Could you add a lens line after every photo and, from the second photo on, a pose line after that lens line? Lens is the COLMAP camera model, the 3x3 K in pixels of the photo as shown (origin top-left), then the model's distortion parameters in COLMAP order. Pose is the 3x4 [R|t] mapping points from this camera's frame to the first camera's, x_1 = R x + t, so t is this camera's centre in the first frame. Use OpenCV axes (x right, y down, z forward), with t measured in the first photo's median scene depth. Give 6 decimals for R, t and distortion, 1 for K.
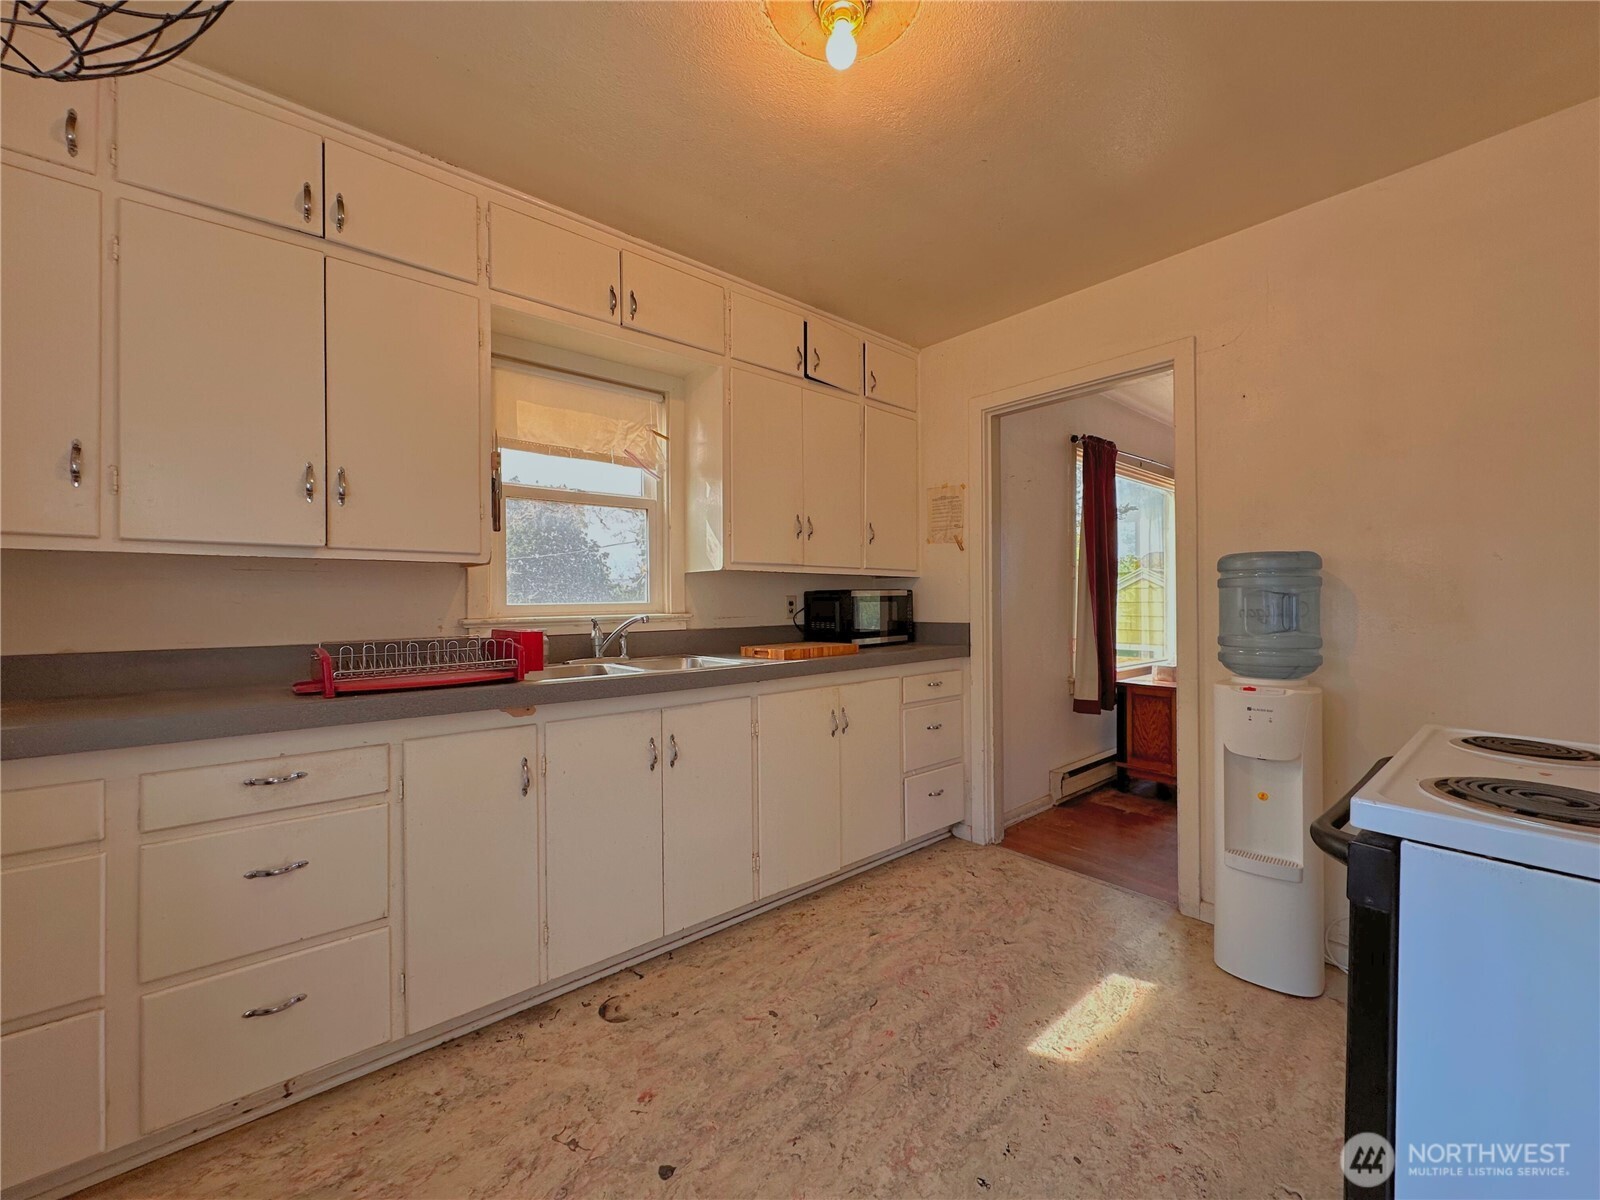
lens RADIAL K [[636.4, 0, 800.0], [0, 636.4, 600.0], [0, 0, 1]] dist [0.000220, -0.000197]
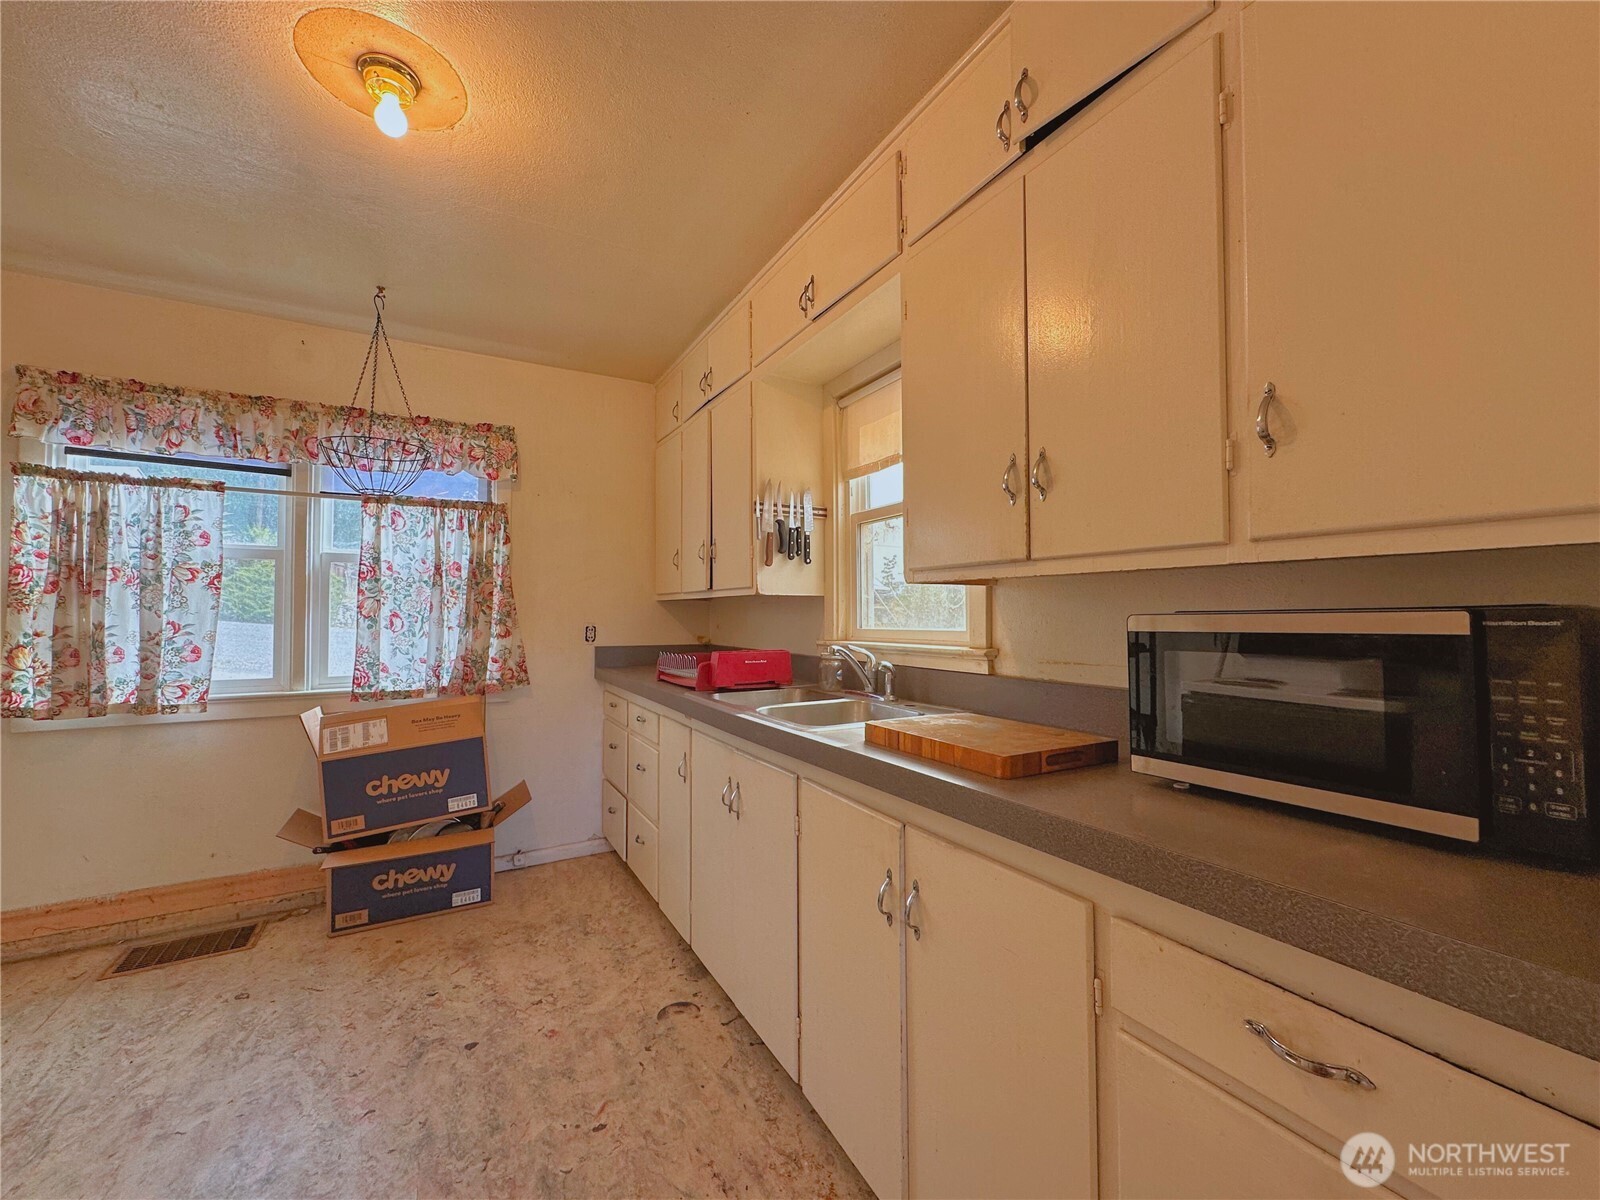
lens RADIAL K [[640.6, 0, 800.0], [0, 640.6, 600.0], [0, 0, 1]] dist [0.002484, 0.000356]
pose [[-0.188964, -0.014464, -0.981878, 0.898343], [0.005465, 0.999861, -0.015781, -0.035086], [0.981969, -0.008348, -0.188858, 1.711556]]
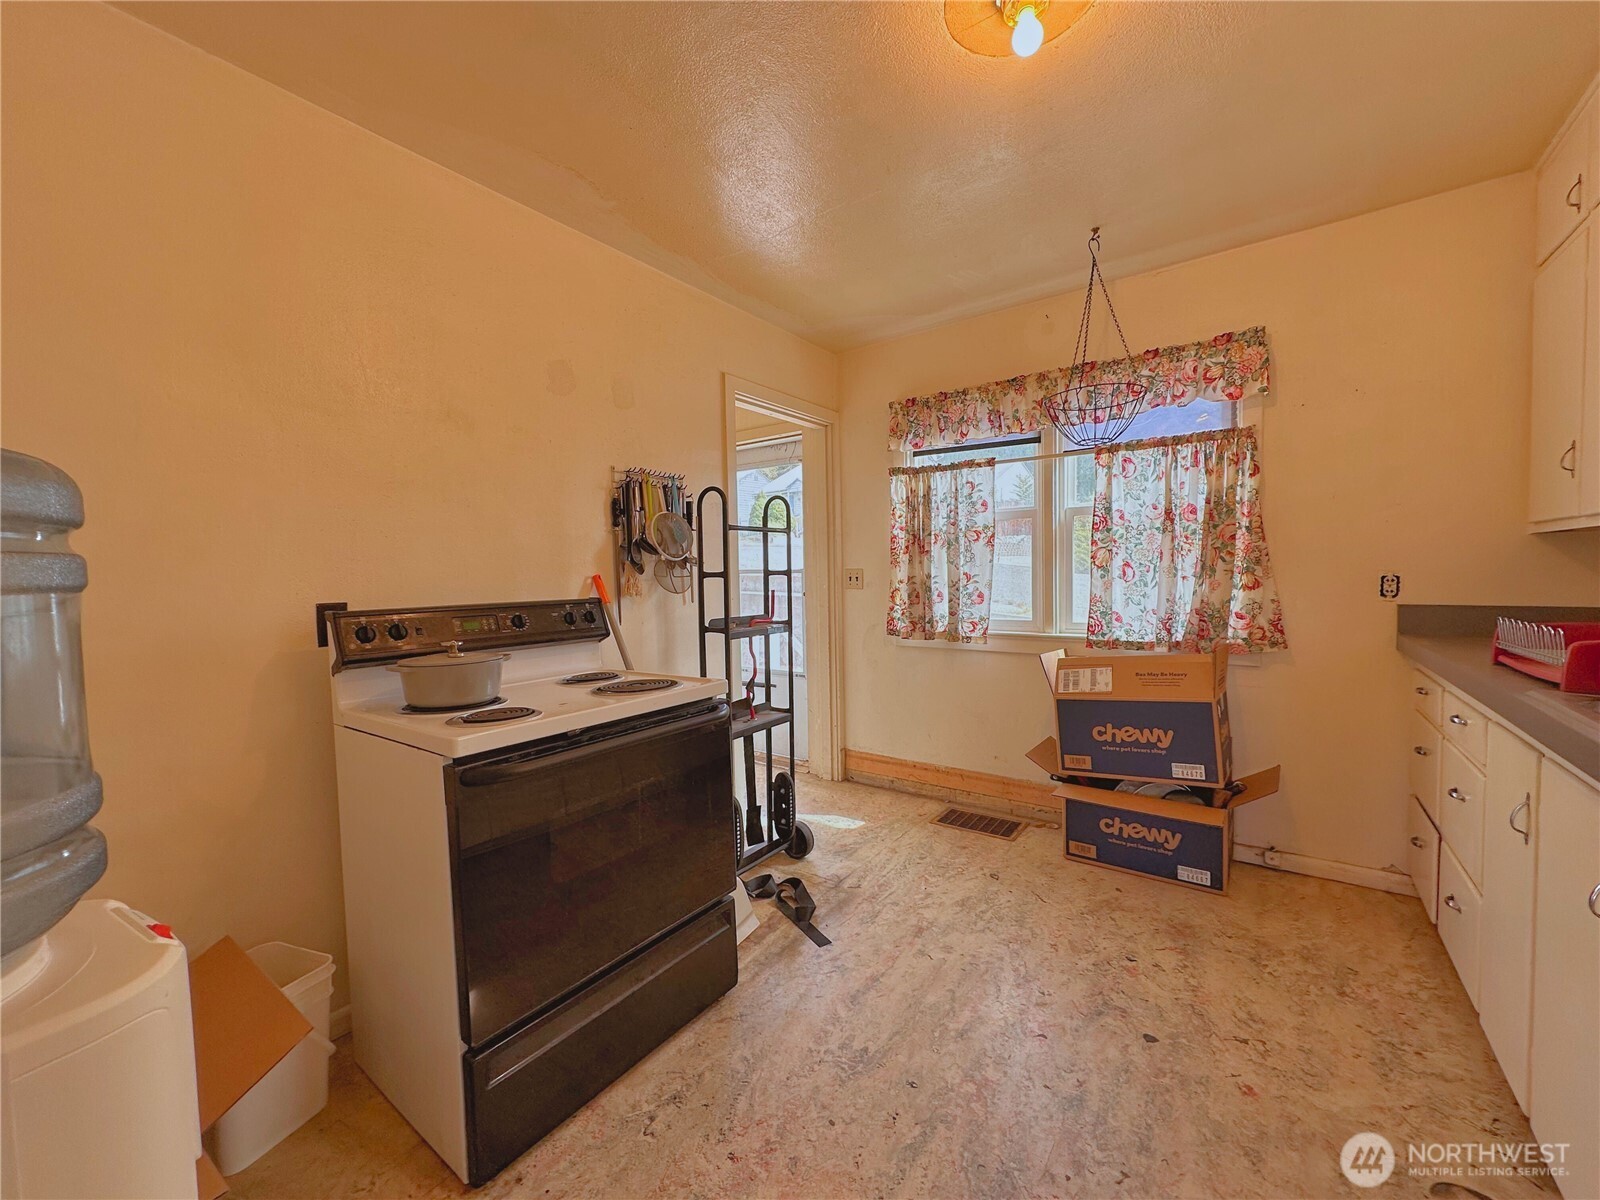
lens RADIAL K [[636.4, 0, 800.0], [0, 636.4, 600.0], [0, 0, 1]] dist [0.000220, -0.000197]
pose [[-0.972716, 0.035149, -0.229322, 0.619975], [0.026435, 0.998811, 0.040964, -0.025073], [0.230490, 0.033784, -0.972488, 1.760757]]
